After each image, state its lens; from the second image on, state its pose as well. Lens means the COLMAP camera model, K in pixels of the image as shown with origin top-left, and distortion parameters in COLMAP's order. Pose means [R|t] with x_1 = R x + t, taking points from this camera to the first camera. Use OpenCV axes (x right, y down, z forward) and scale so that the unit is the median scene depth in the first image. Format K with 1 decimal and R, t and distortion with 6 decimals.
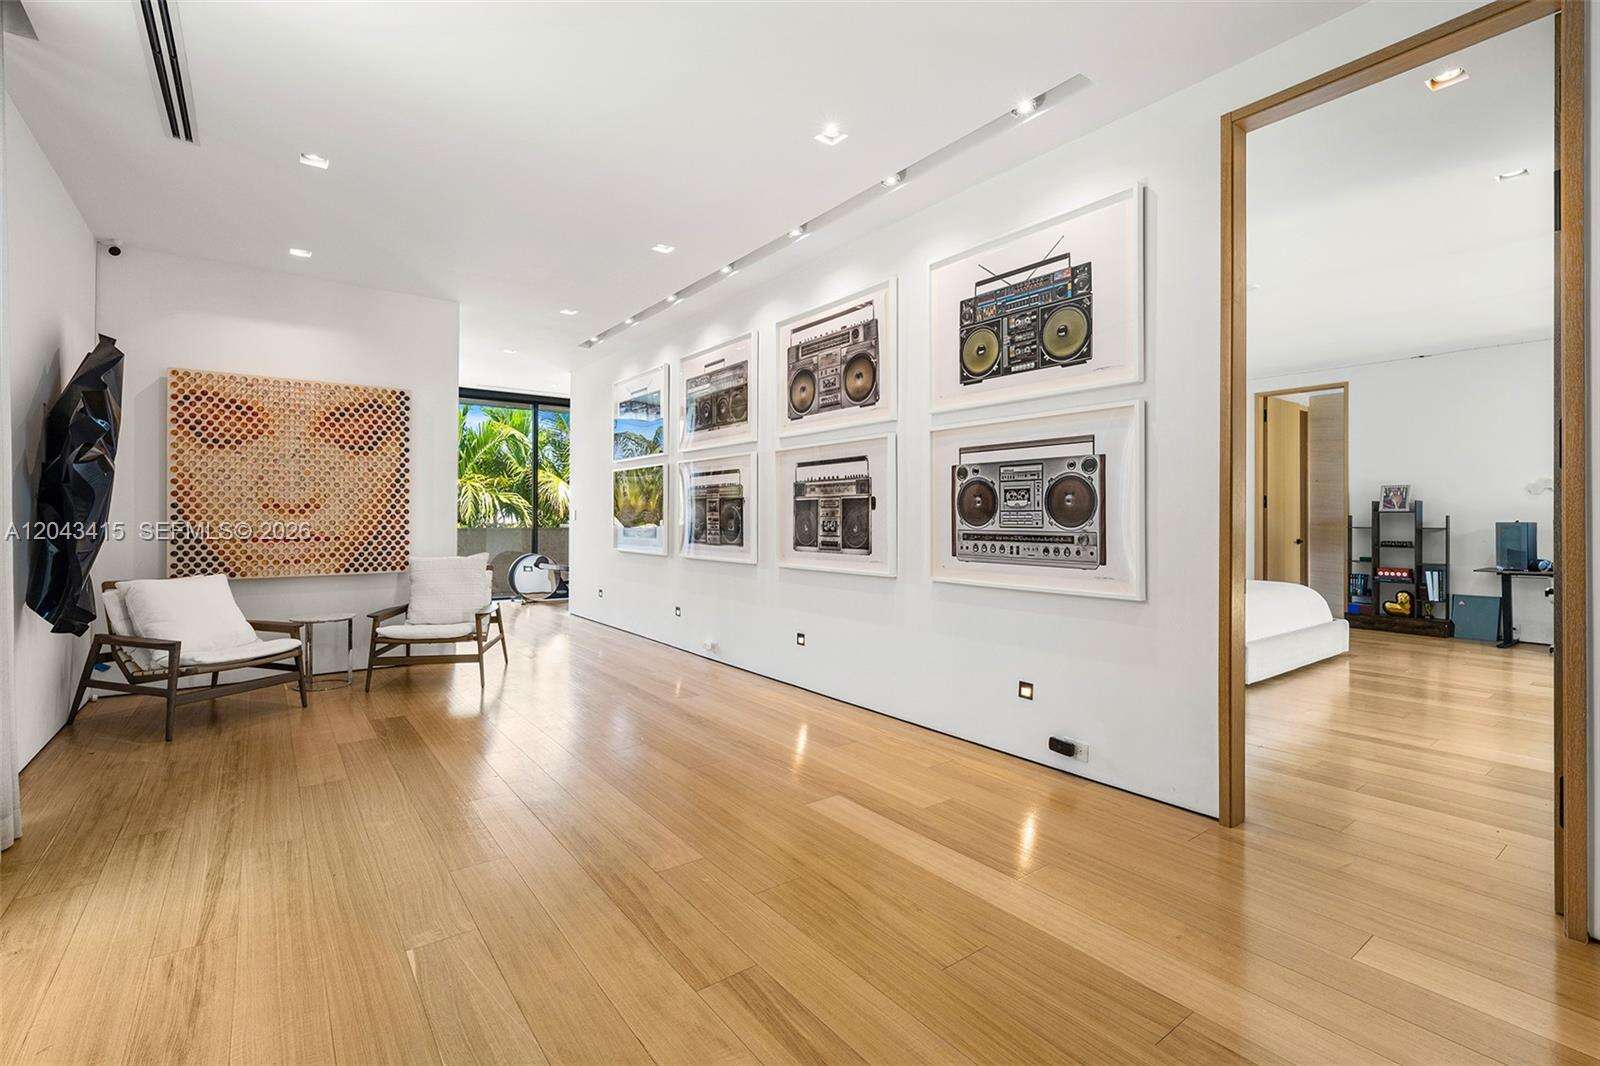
lens RADIAL K [[709.7, 0, 800.8], [0, 709.7, 512.9], [0, 0, 1]] dist [0.000179, 0.000121]
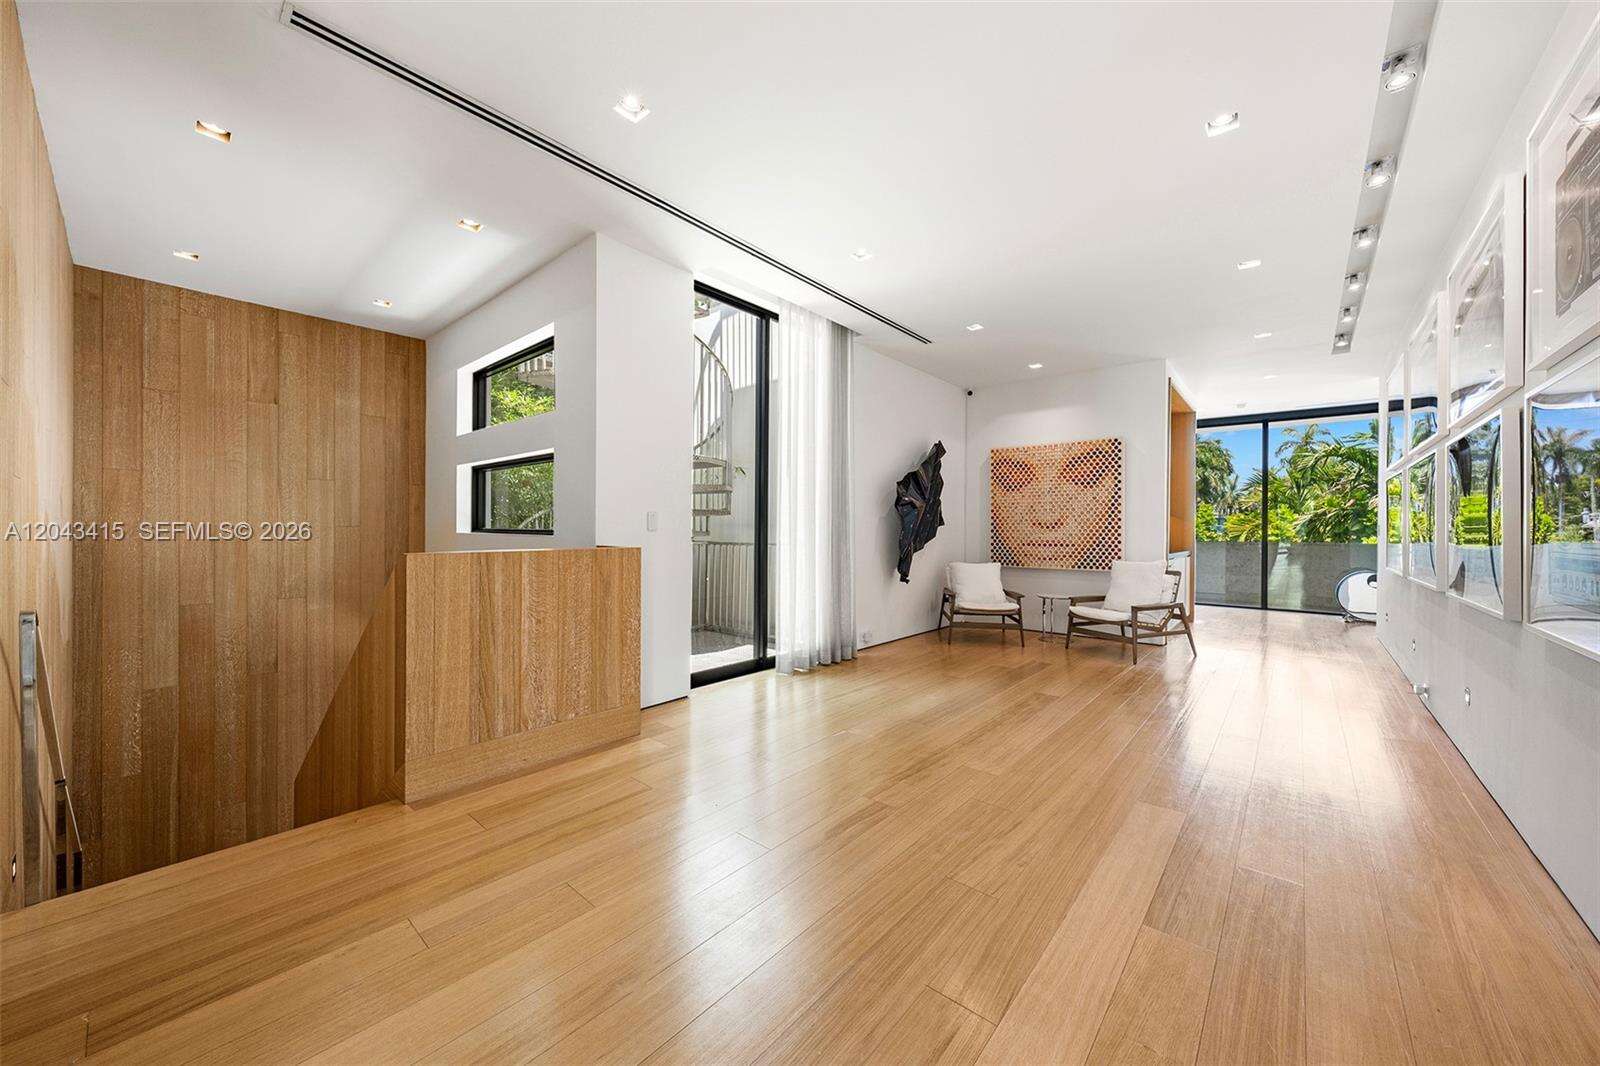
lens RADIAL K [[579.4, 0, 797.4], [0, 579.4, 528.9], [0, 0, 1]] dist [-0.000203, -0.000049]
pose [[0.203378, 0.000540, -0.979100, 0.453863], [-0.002622, 0.999997, 0.000007, 0.003490], [0.979097, 0.002566, 0.203379, 0.200008]]
